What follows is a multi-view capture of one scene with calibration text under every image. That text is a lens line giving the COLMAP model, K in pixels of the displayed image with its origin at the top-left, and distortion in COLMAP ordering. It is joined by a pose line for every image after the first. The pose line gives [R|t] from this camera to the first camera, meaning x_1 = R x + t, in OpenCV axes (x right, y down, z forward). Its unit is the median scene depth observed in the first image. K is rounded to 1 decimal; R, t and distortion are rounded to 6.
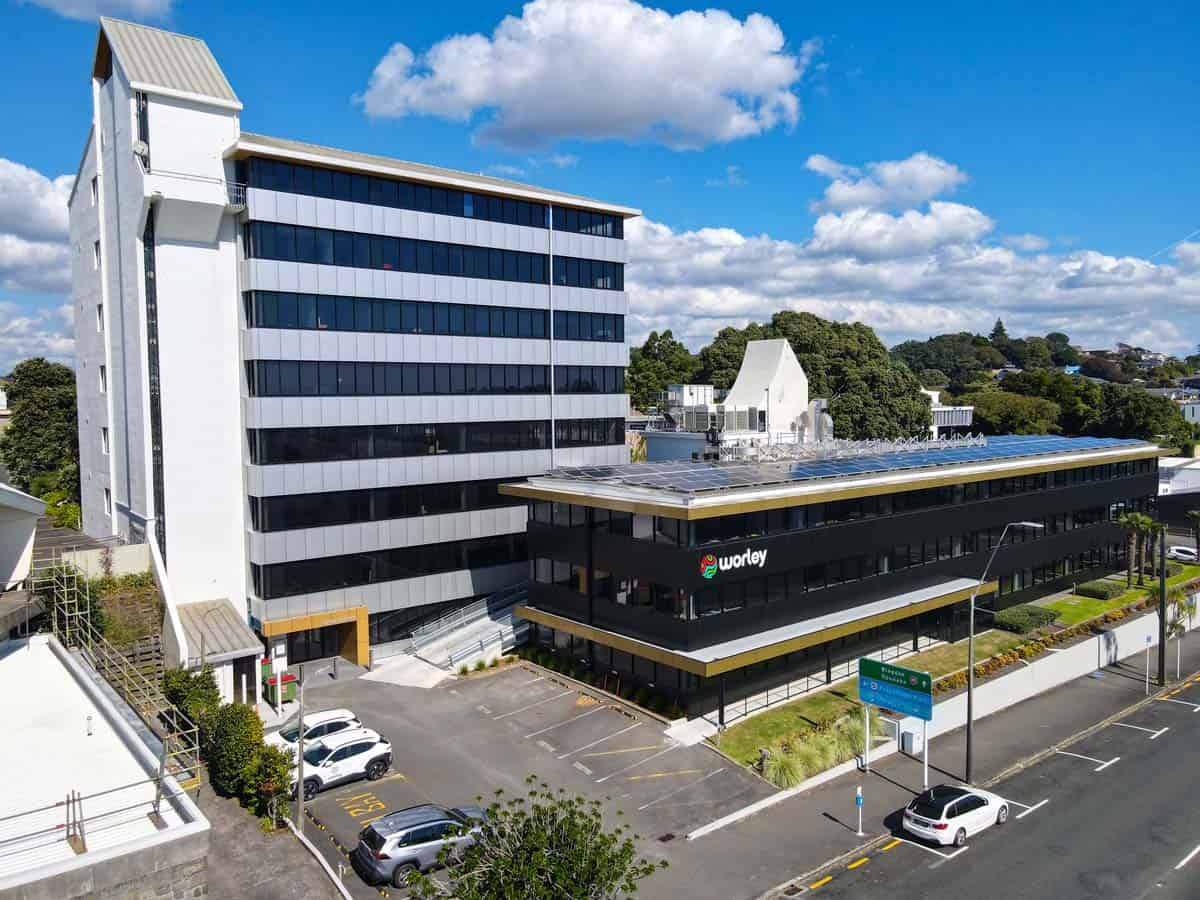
lens RADIAL K [[878.9, 0, 600.0], [0, 878.9, 450.0], [0, 0, 1]] dist [-0.015374, 0.050002]
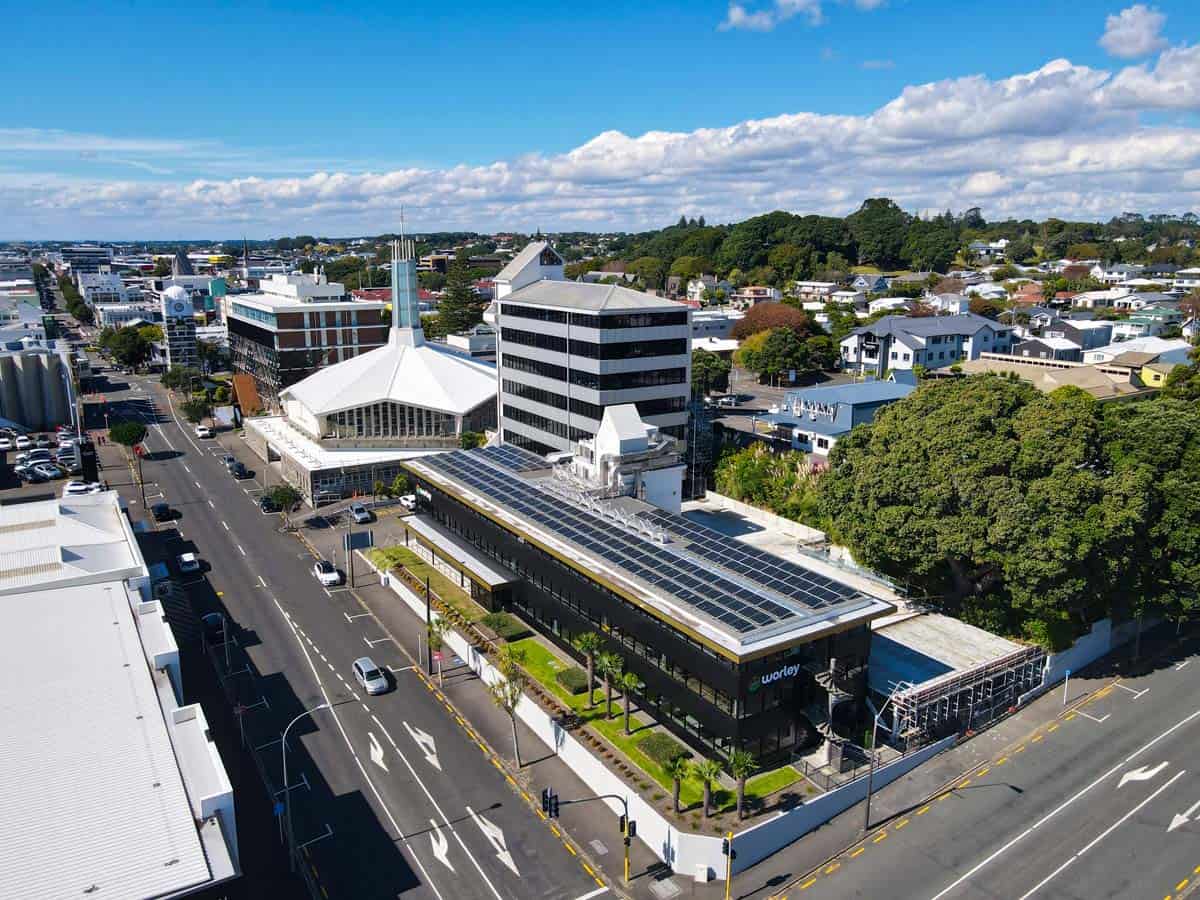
lens RADIAL K [[882.9, 0, 600.0], [0, 882.9, 450.0], [0, 0, 1]] dist [0.004570, 0.004020]
pose [[-0.122391, 0.232659, -0.964826, 2.177135], [-0.064627, 0.968204, 0.241672, -0.547305], [0.990376, 0.091933, -0.103464, 1.545633]]
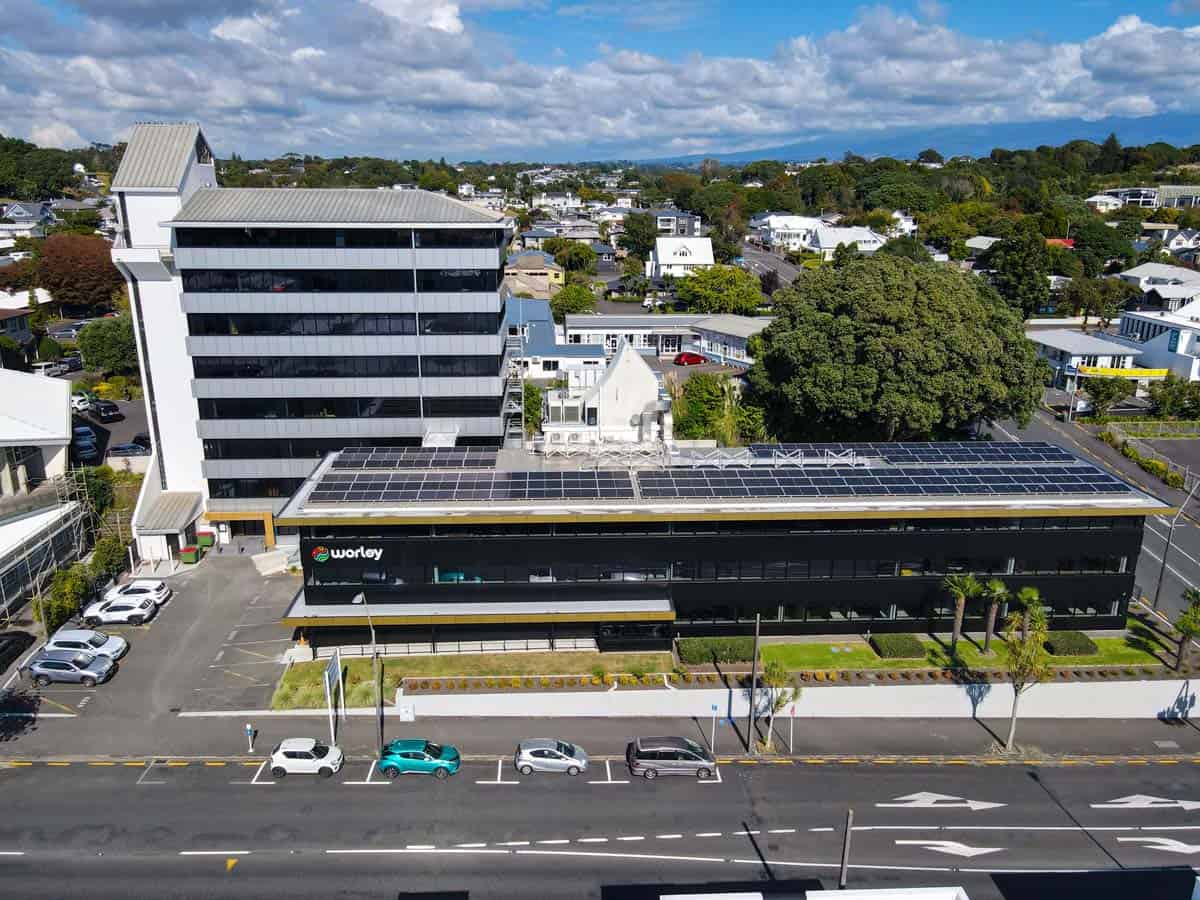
lens RADIAL K [[878.9, 0, 600.0], [0, 878.9, 450.0], [0, 0, 1]] dist [-0.015374, 0.050002]
pose [[0.801710, 0.185500, -0.568200, 1.112077], [-0.049050, 0.967834, 0.246760, -0.357174], [0.595697, -0.169960, 0.785021, 0.148820]]
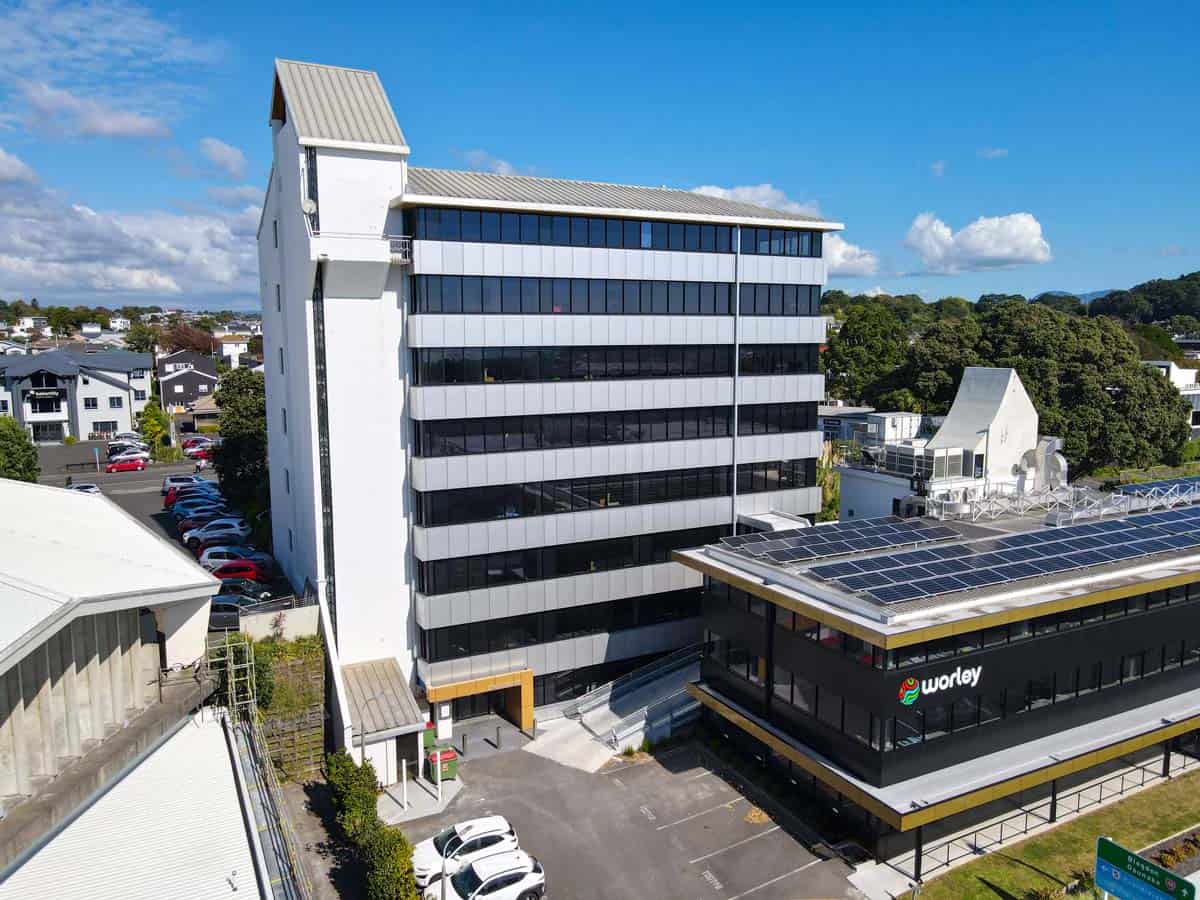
lens RADIAL K [[882.9, 0, 600.0], [0, 882.9, 450.0], [0, 0, 1]] dist [0.004570, 0.004020]
pose [[0.977266, 0.032243, -0.209549, 0.001750], [-0.017540, 0.997276, 0.071647, -0.138355], [0.211288, -0.066343, 0.975170, 0.095340]]
